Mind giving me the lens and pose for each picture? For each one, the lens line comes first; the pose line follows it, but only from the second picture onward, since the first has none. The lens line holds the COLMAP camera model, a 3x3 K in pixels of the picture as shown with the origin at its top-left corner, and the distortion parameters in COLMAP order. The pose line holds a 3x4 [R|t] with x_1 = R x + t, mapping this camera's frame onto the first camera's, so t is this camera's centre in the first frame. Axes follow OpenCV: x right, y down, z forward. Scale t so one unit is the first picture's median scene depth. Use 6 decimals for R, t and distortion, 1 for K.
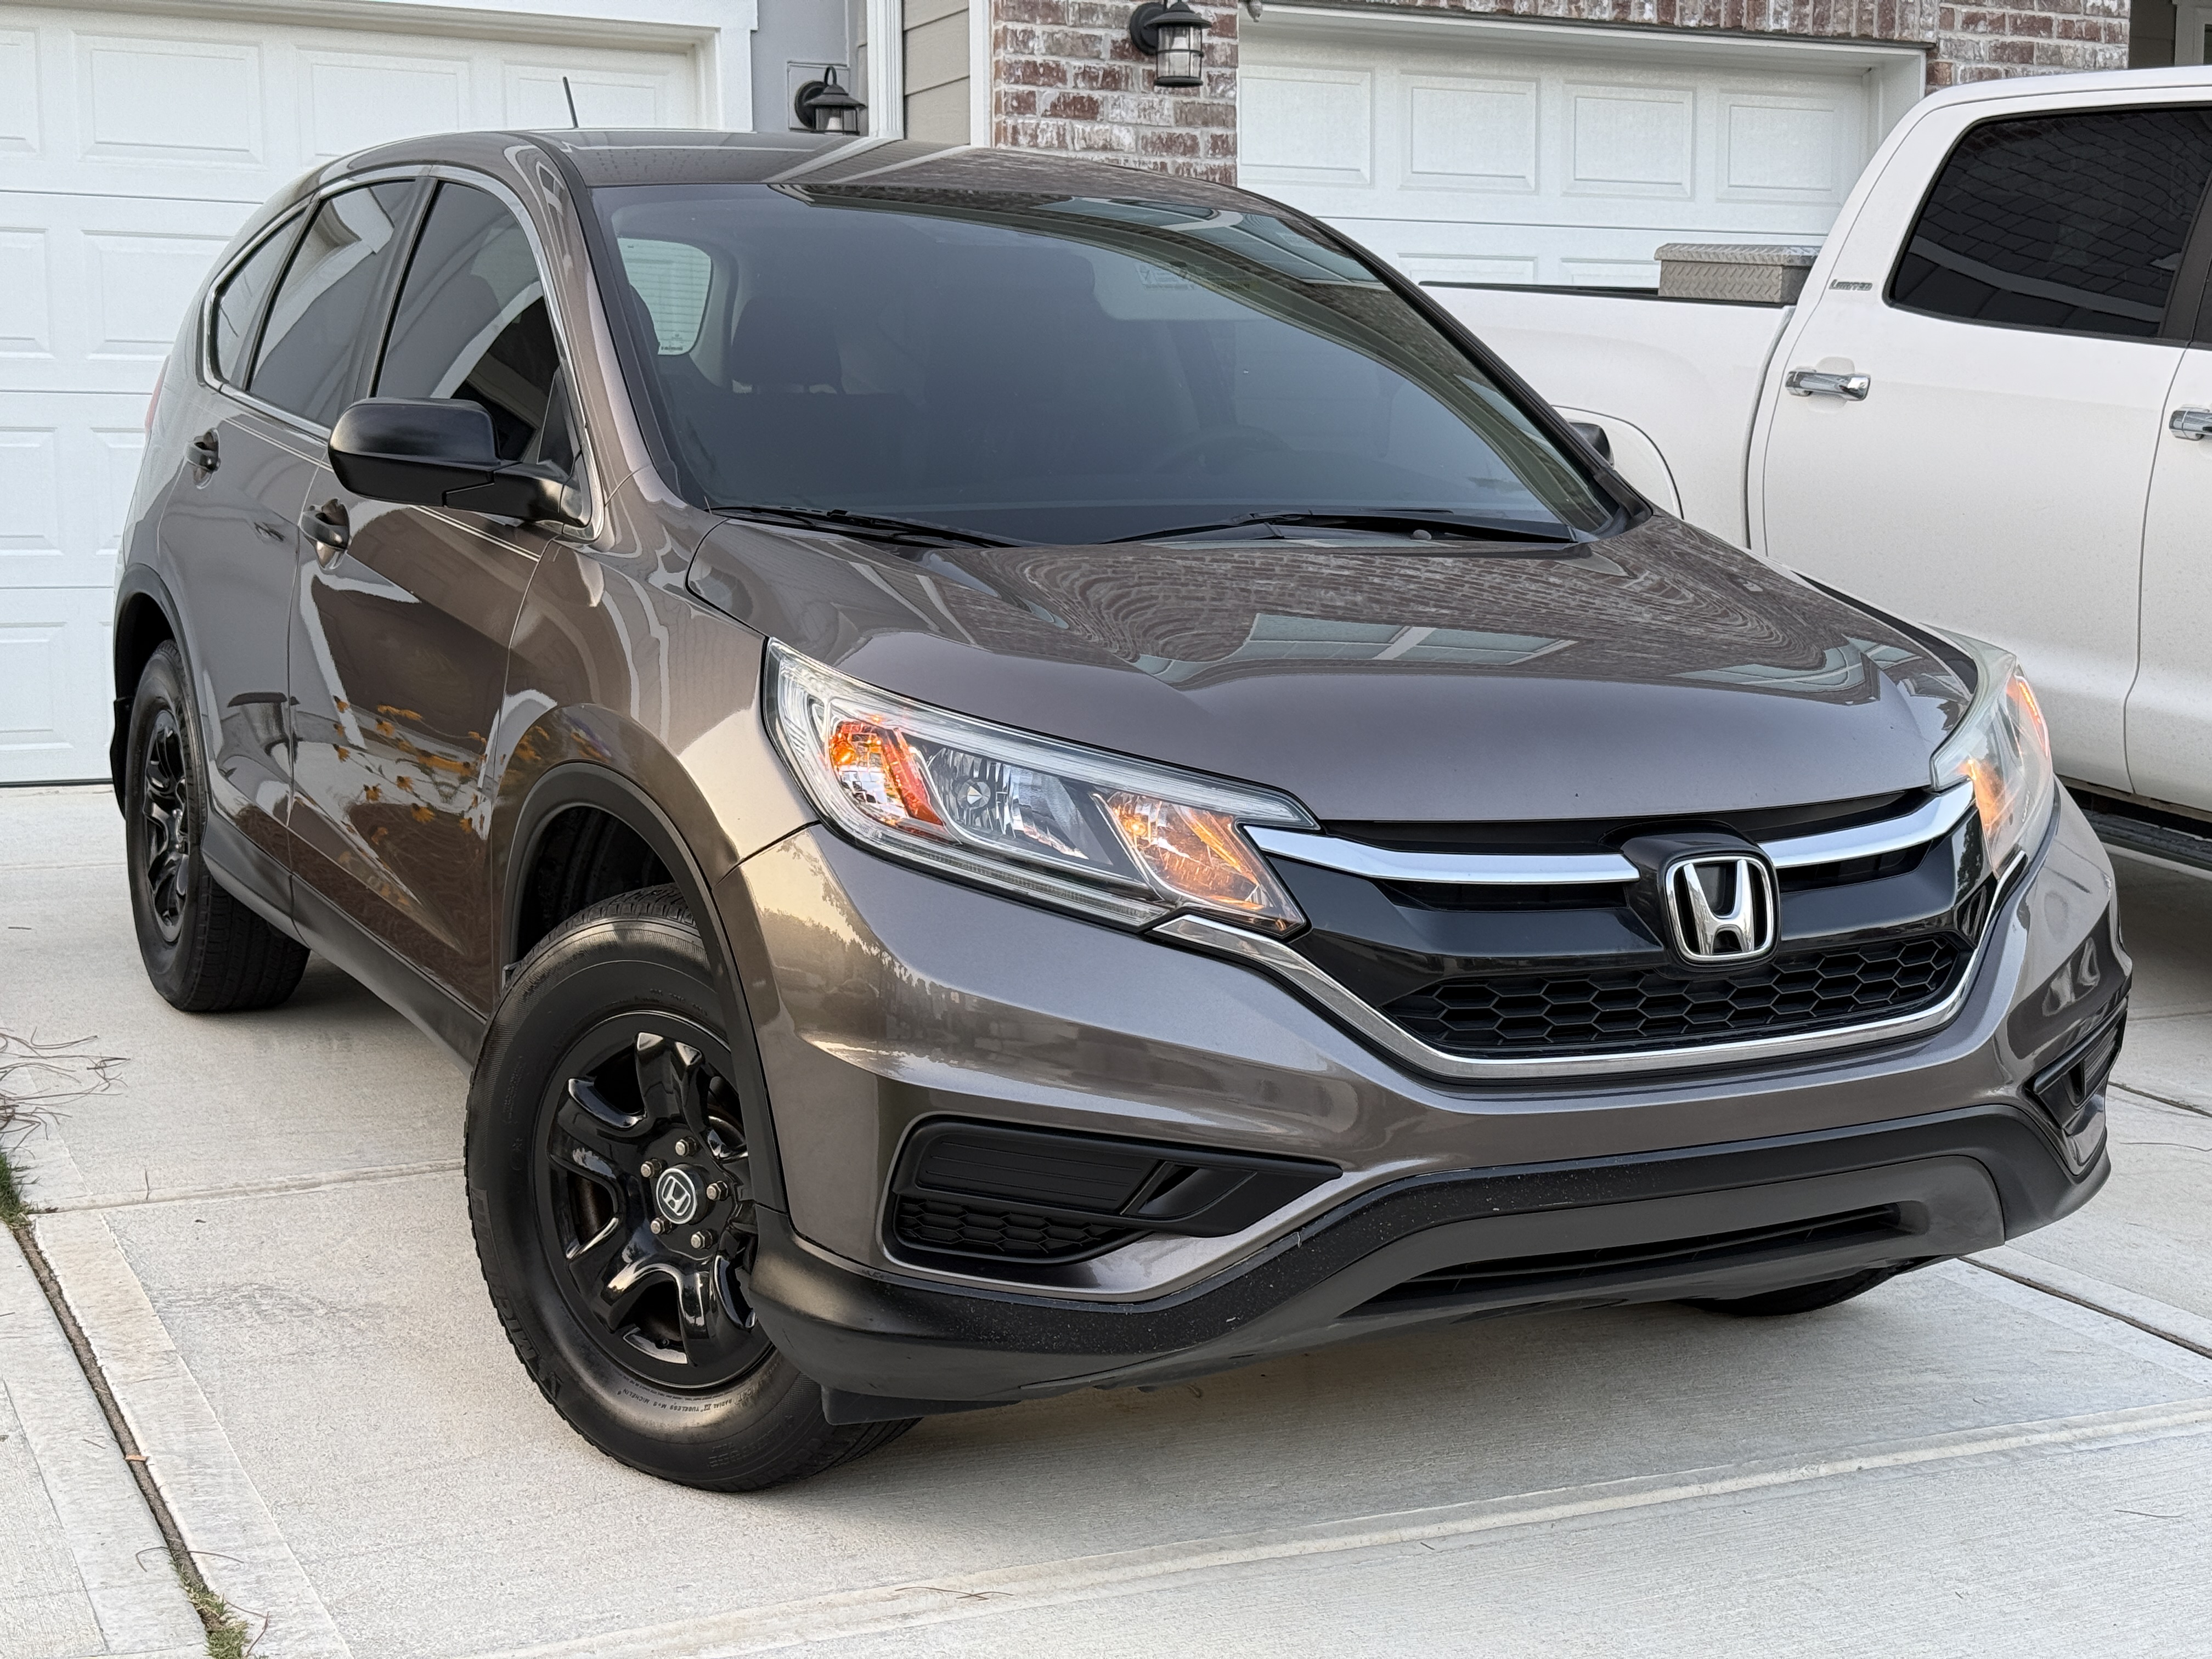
lens RADIAL K [[3128.9, 0, 1106.0], [0, 3128.9, 829.5], [0, 0, 1]] dist [0.248034, -0.556564]
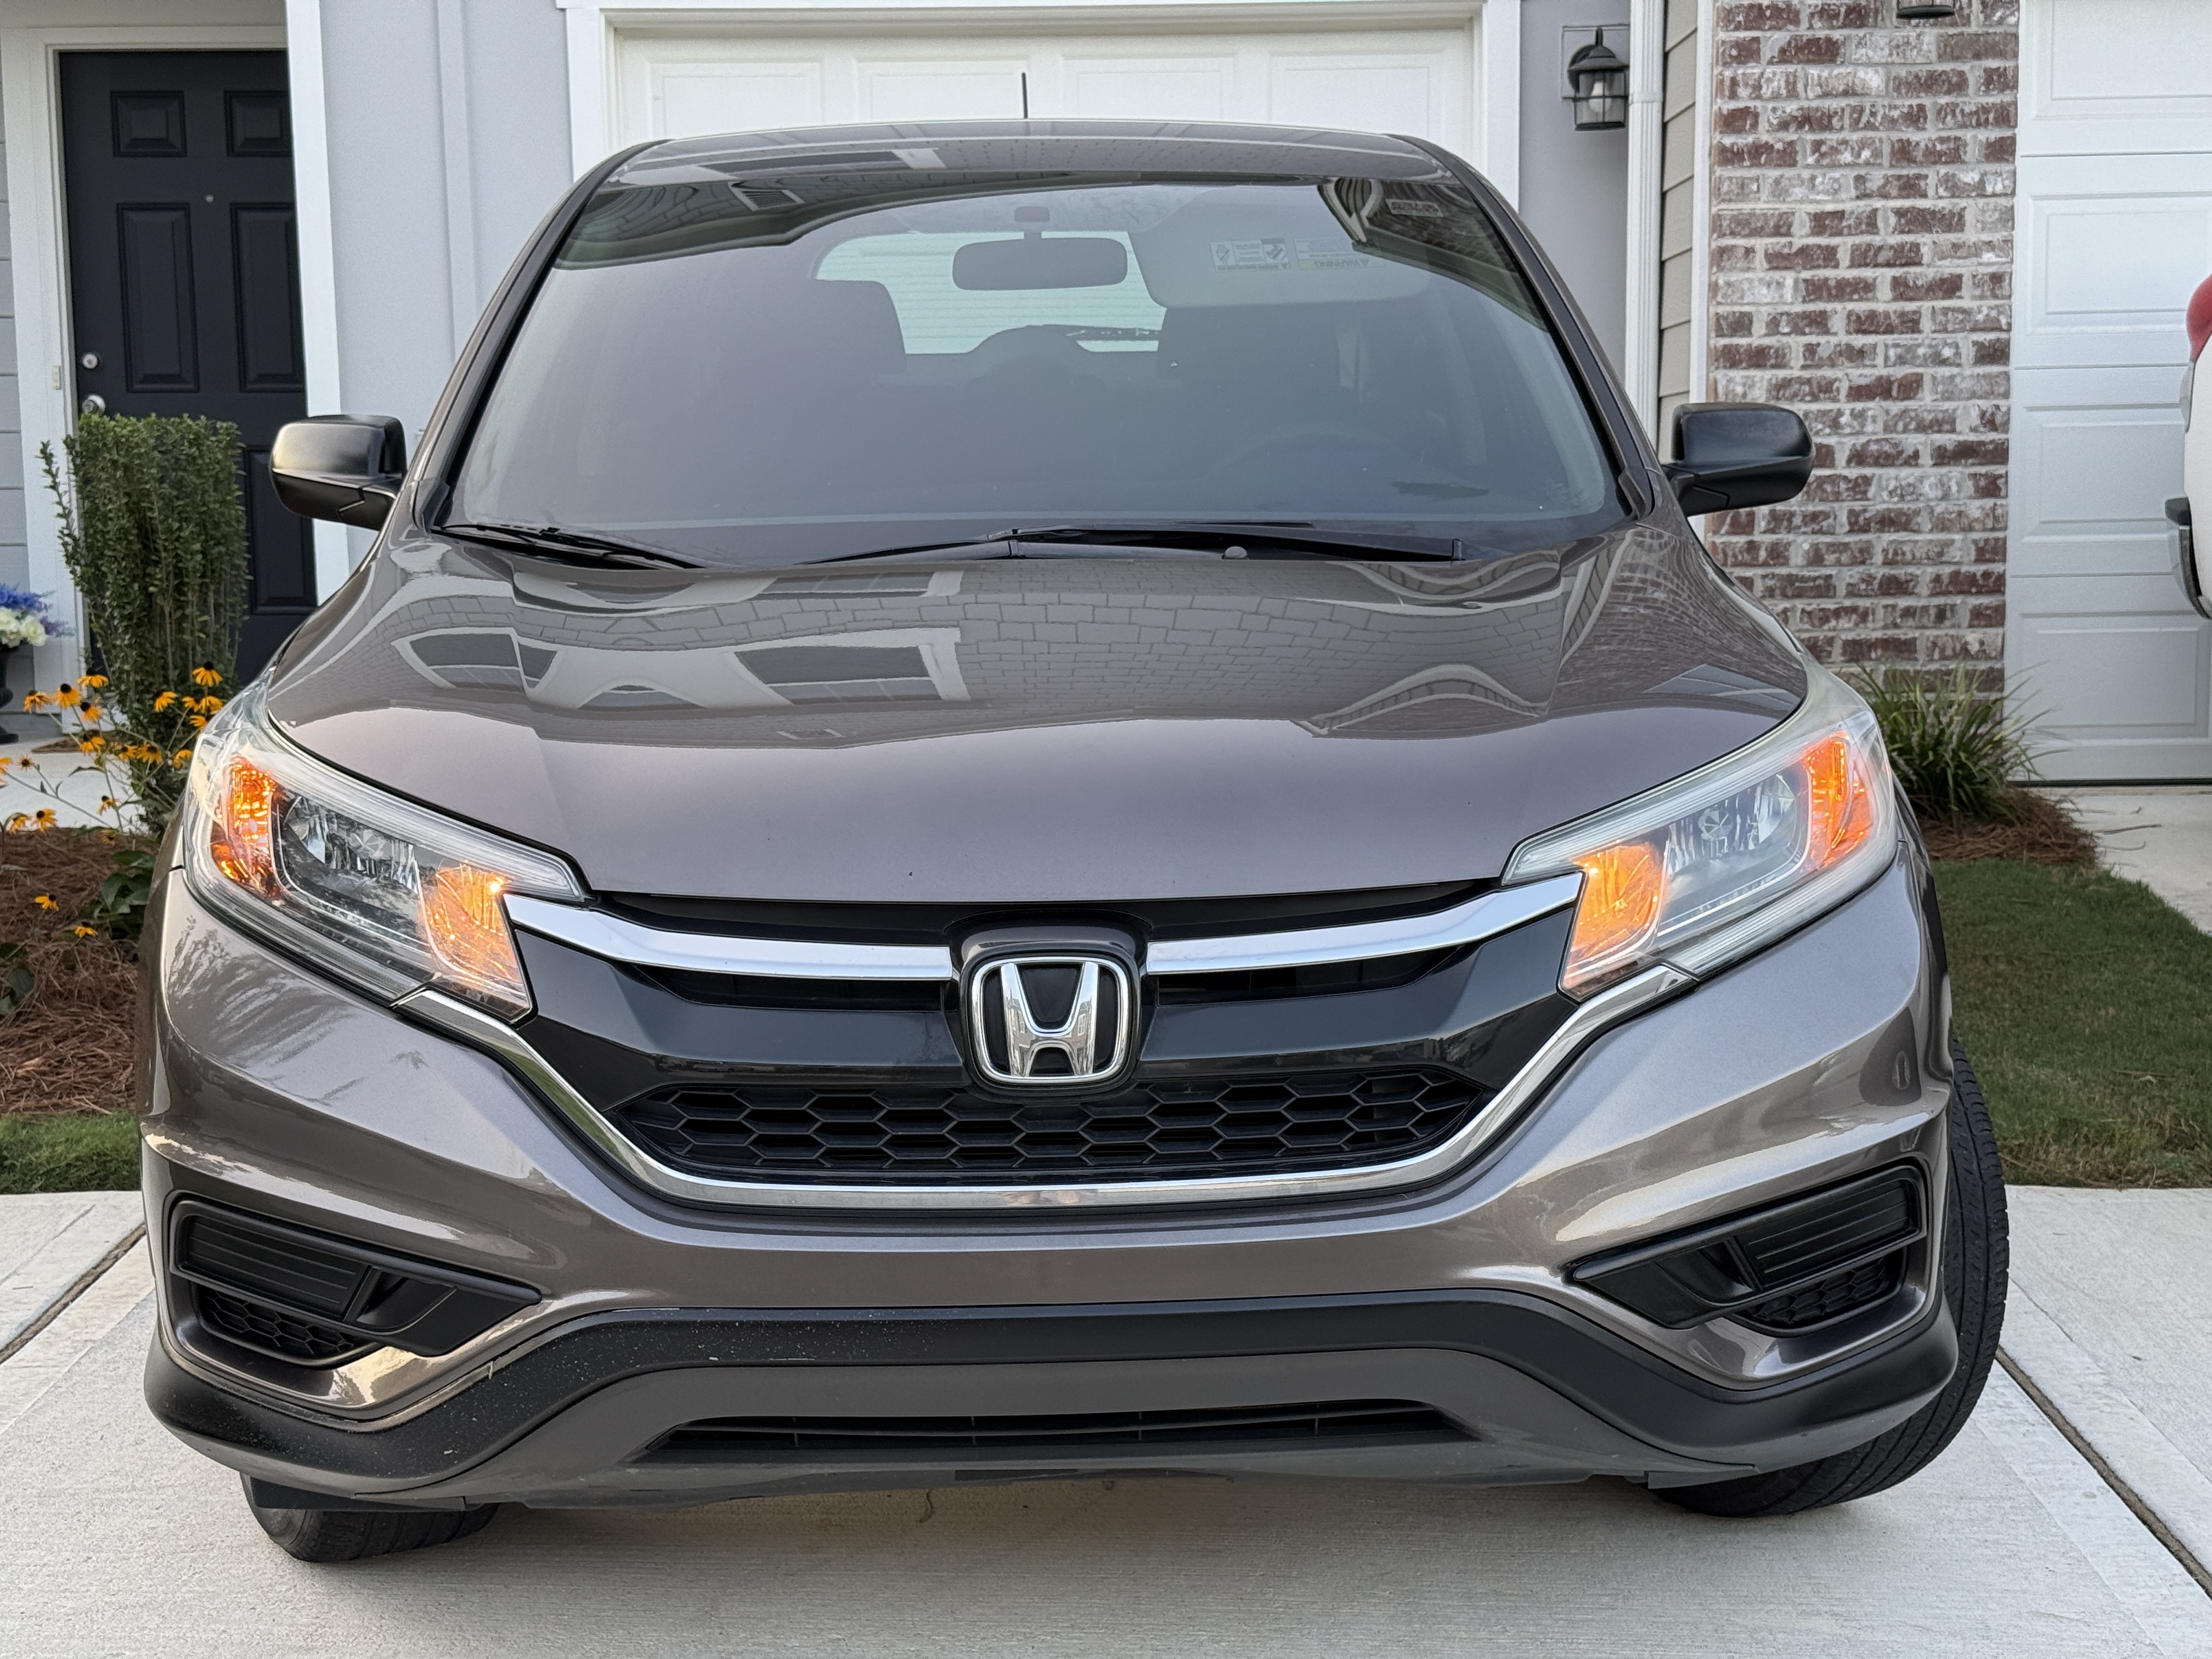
lens RADIAL K [[3128.9, 0, 1106.0], [0, 3128.9, 829.5], [0, 0, 1]] dist [0.248034, -0.556564]
pose [[0.893067, 0.040468, -0.448100, 0.498274], [-0.037880, 0.999174, 0.014741, -0.032446], [0.448326, 0.003809, 0.893862, 0.238535]]
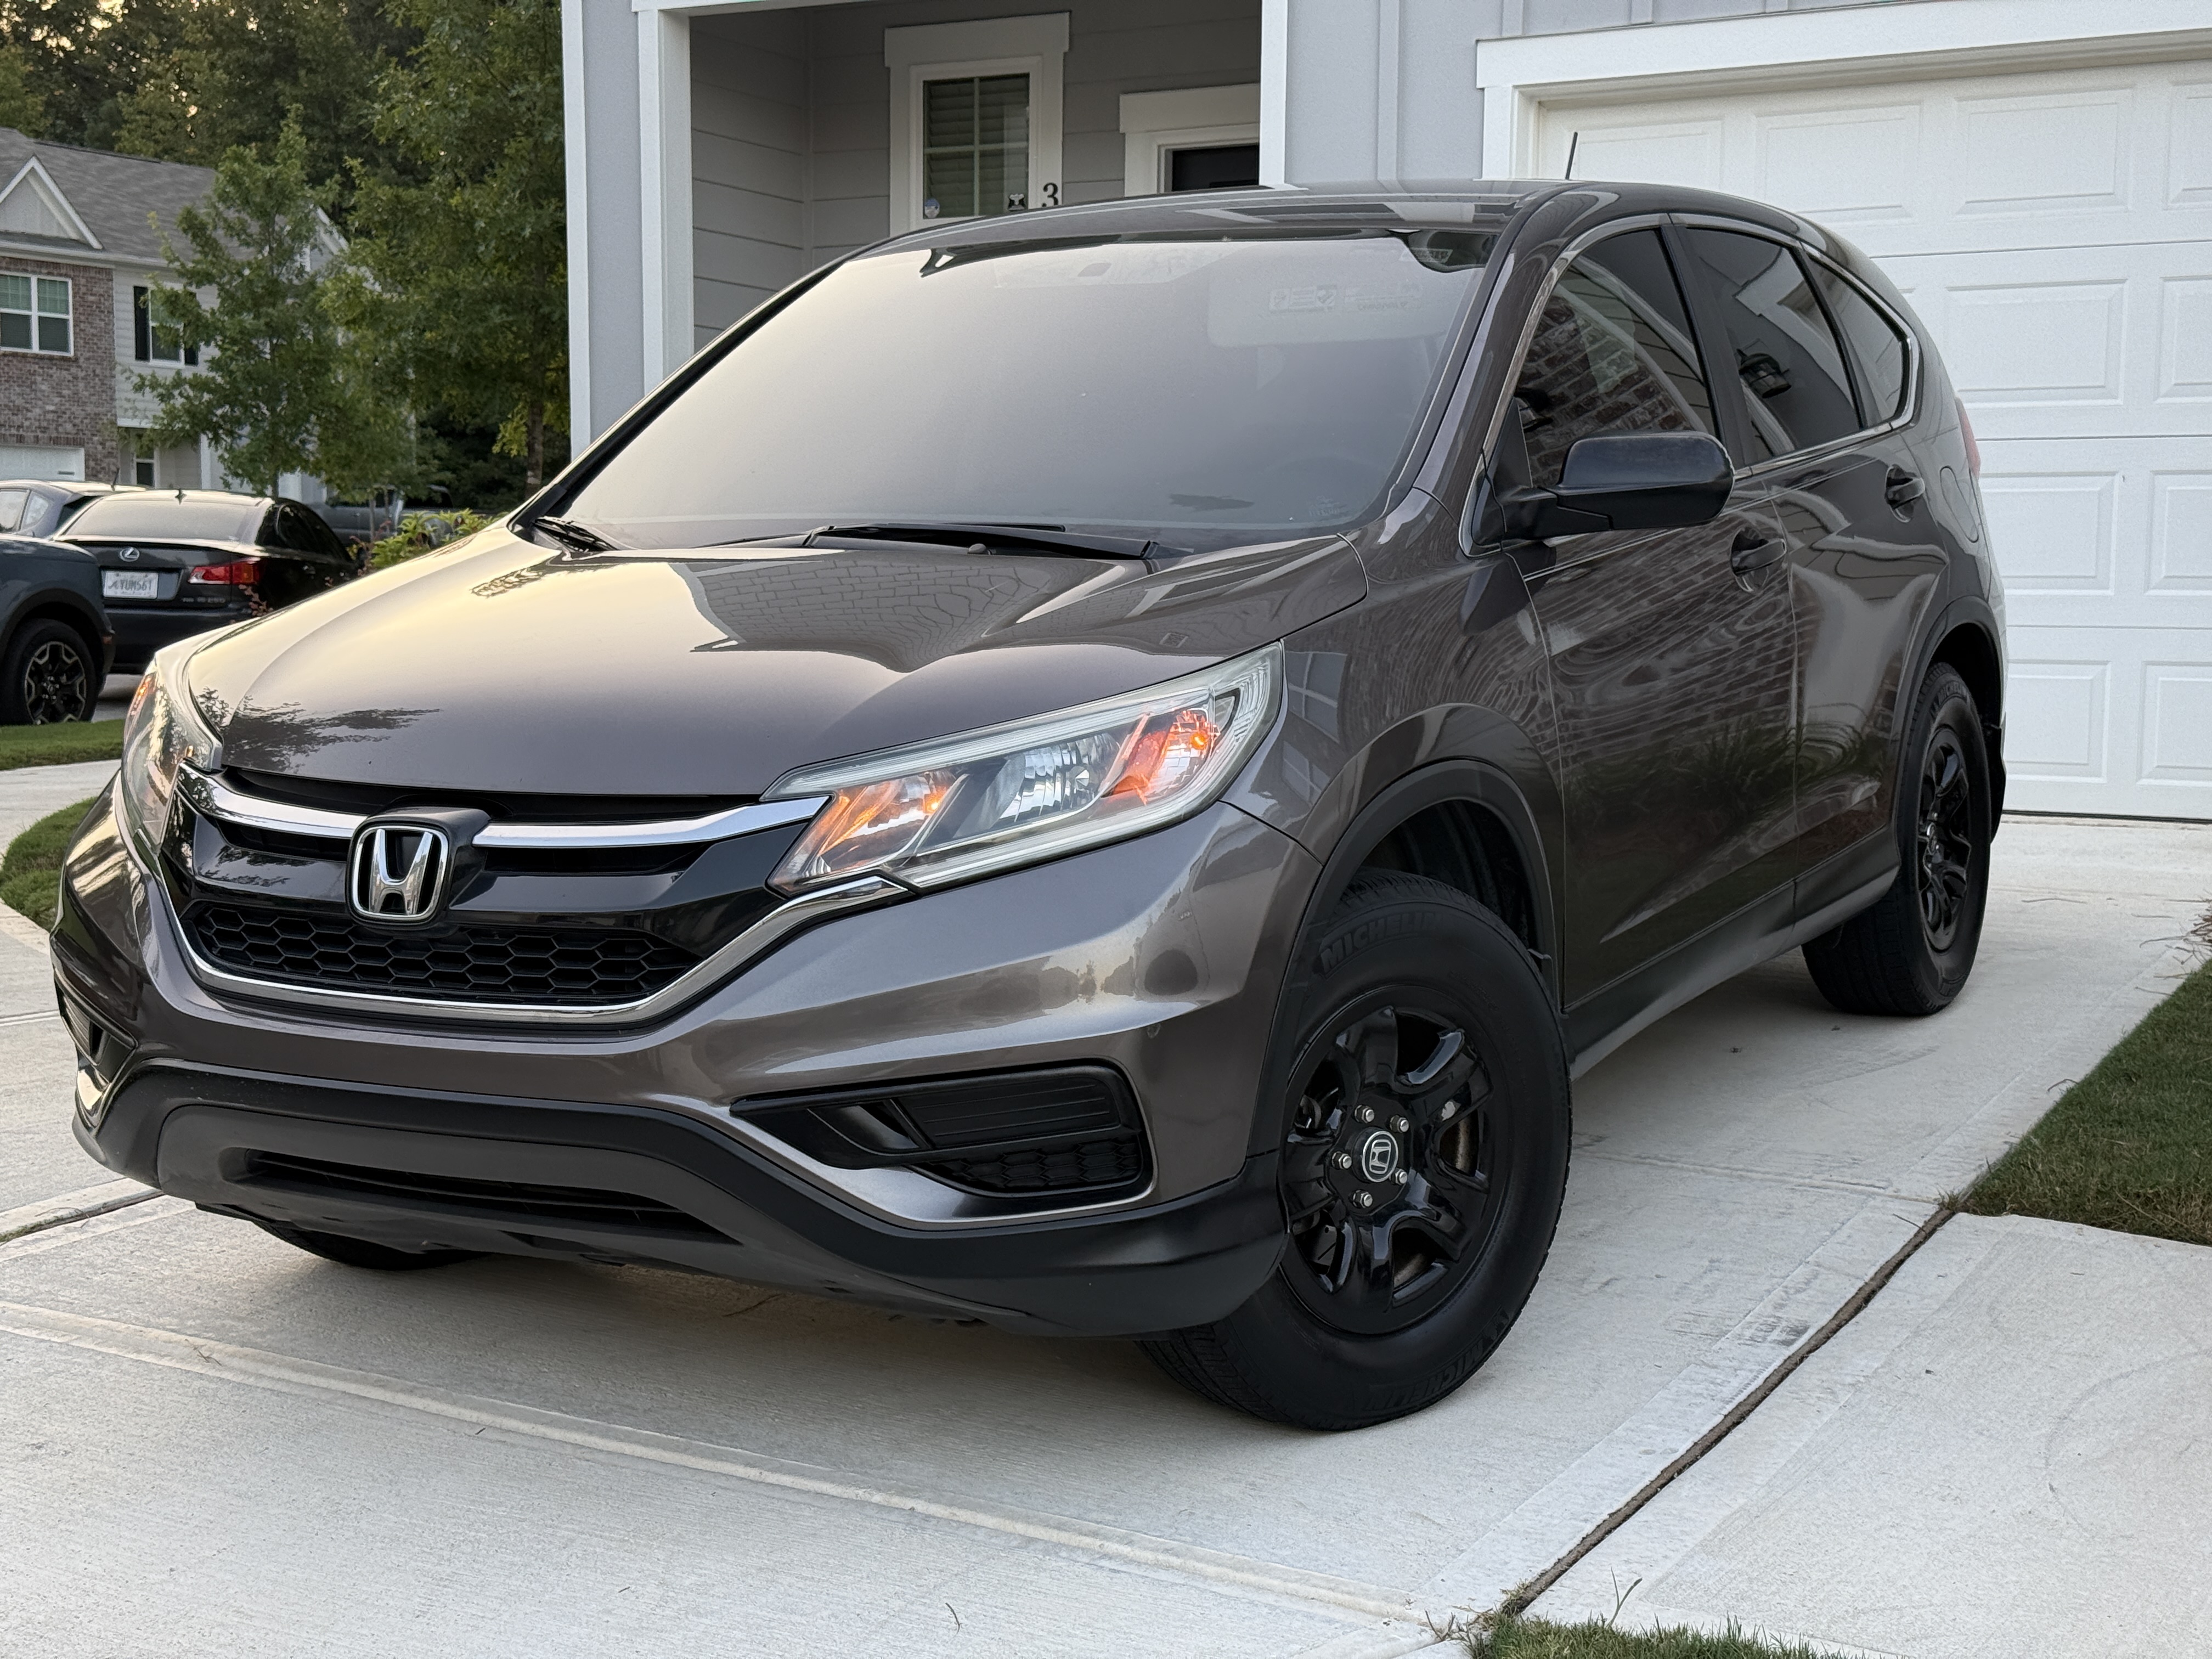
lens RADIAL K [[3128.9, 0, 1106.0], [0, 3128.9, 829.5], [0, 0, 1]] dist [0.248034, -0.556564]
pose [[0.533337, 0.081184, -0.841998, 1.092722], [-0.097977, 0.994613, 0.033839, -0.045053], [0.840210, 0.064449, 0.538418, 0.532082]]
